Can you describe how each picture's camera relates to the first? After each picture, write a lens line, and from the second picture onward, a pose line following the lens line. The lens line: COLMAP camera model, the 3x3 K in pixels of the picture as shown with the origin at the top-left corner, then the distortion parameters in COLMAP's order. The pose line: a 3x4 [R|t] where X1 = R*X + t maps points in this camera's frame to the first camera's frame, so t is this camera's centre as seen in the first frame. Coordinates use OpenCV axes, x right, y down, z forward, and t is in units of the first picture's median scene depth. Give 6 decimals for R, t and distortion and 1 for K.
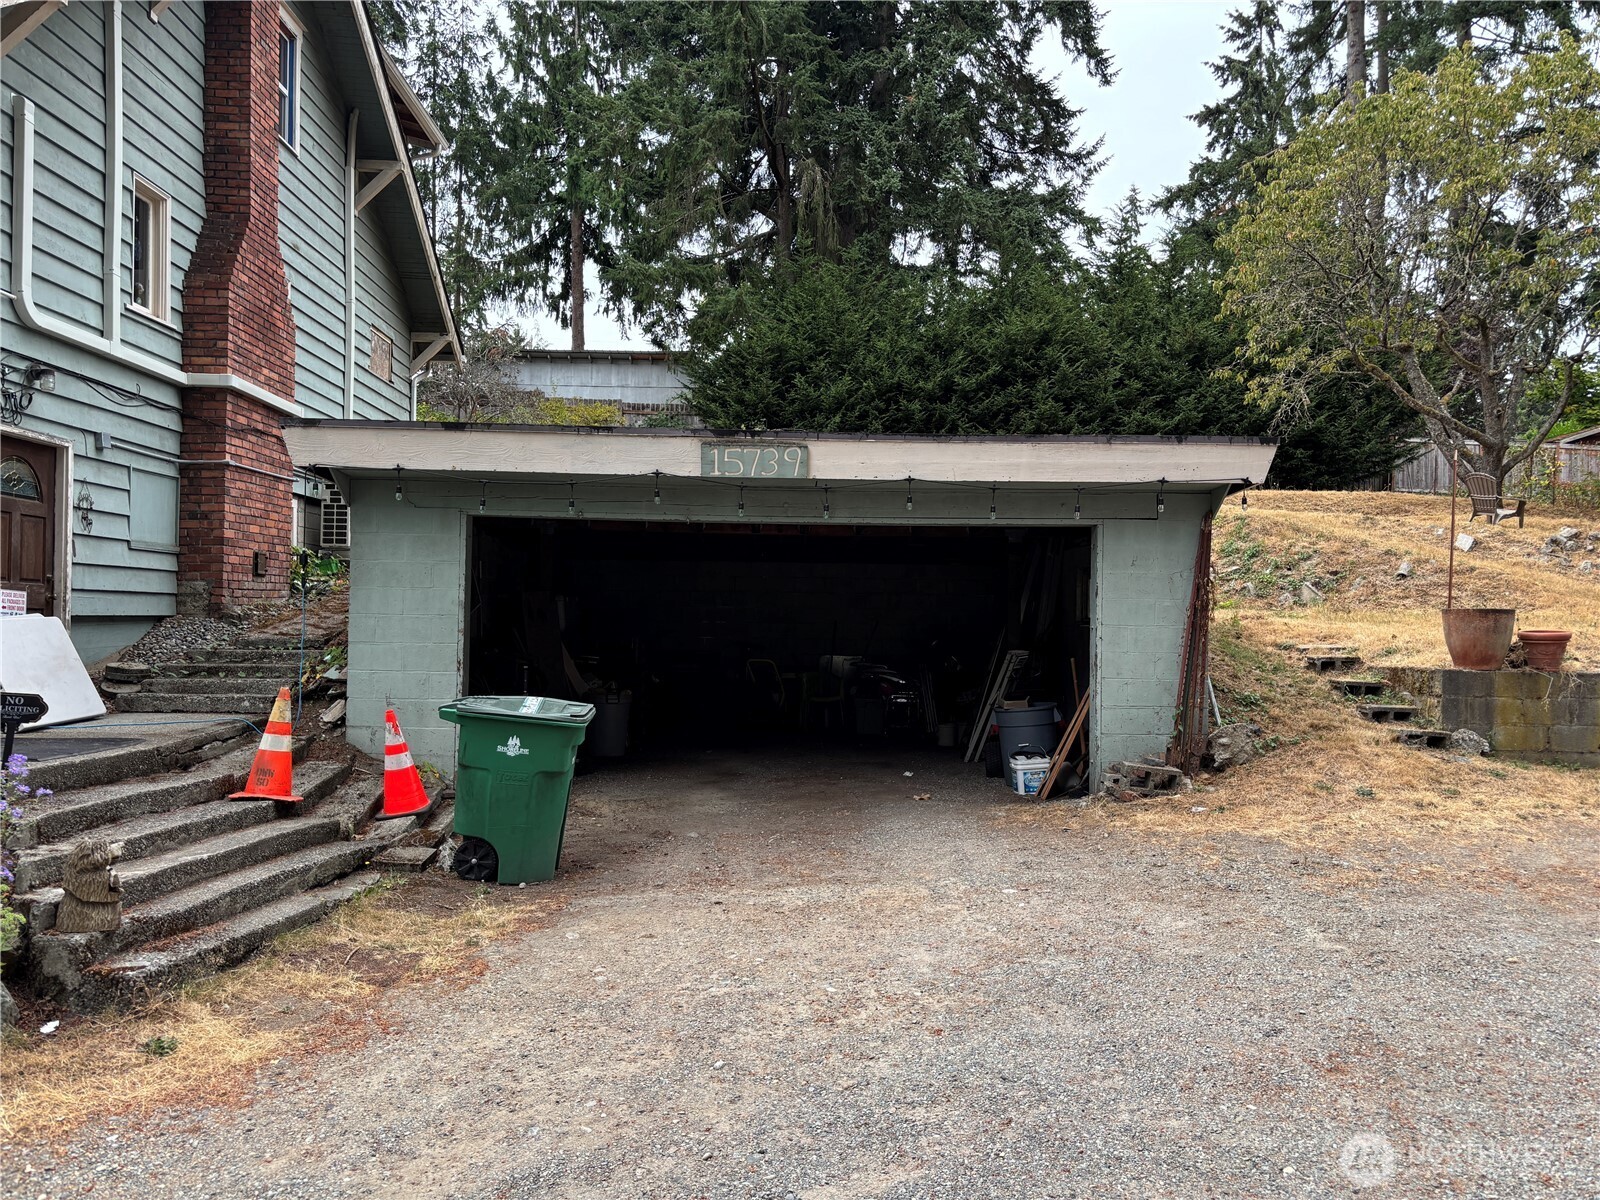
lens RADIAL K [[1197.7, 0, 812.5], [0, 1197.7, 608.3], [0, 0, 1]] dist [0.042442, -0.043751]
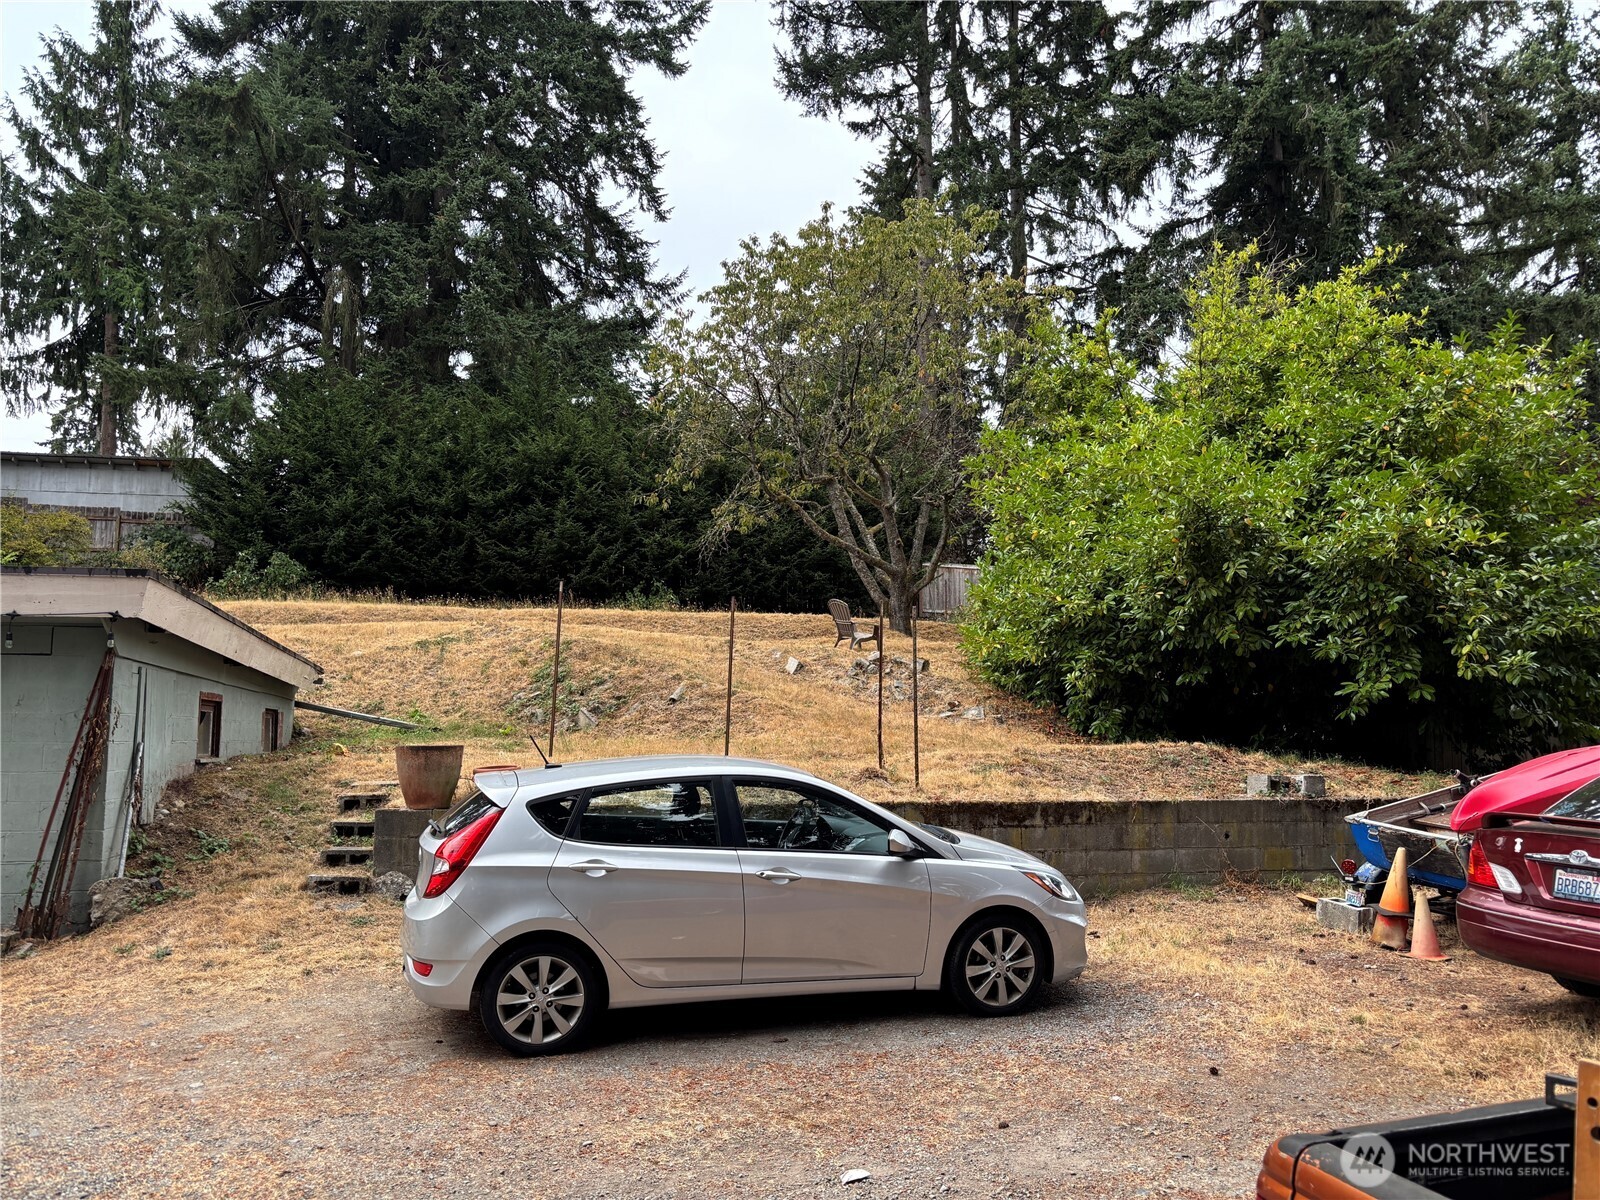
lens RADIAL K [[1197.7, 0, 807.7], [0, 1197.7, 609.1], [0, 0, 1]] dist [0.042442, -0.043751]
pose [[0.979526, 0.005785, 0.201237, 0.162884], [0.012953, 0.995705, -0.091671, -0.003986], [-0.200903, 0.092400, 0.975244, -0.005537]]
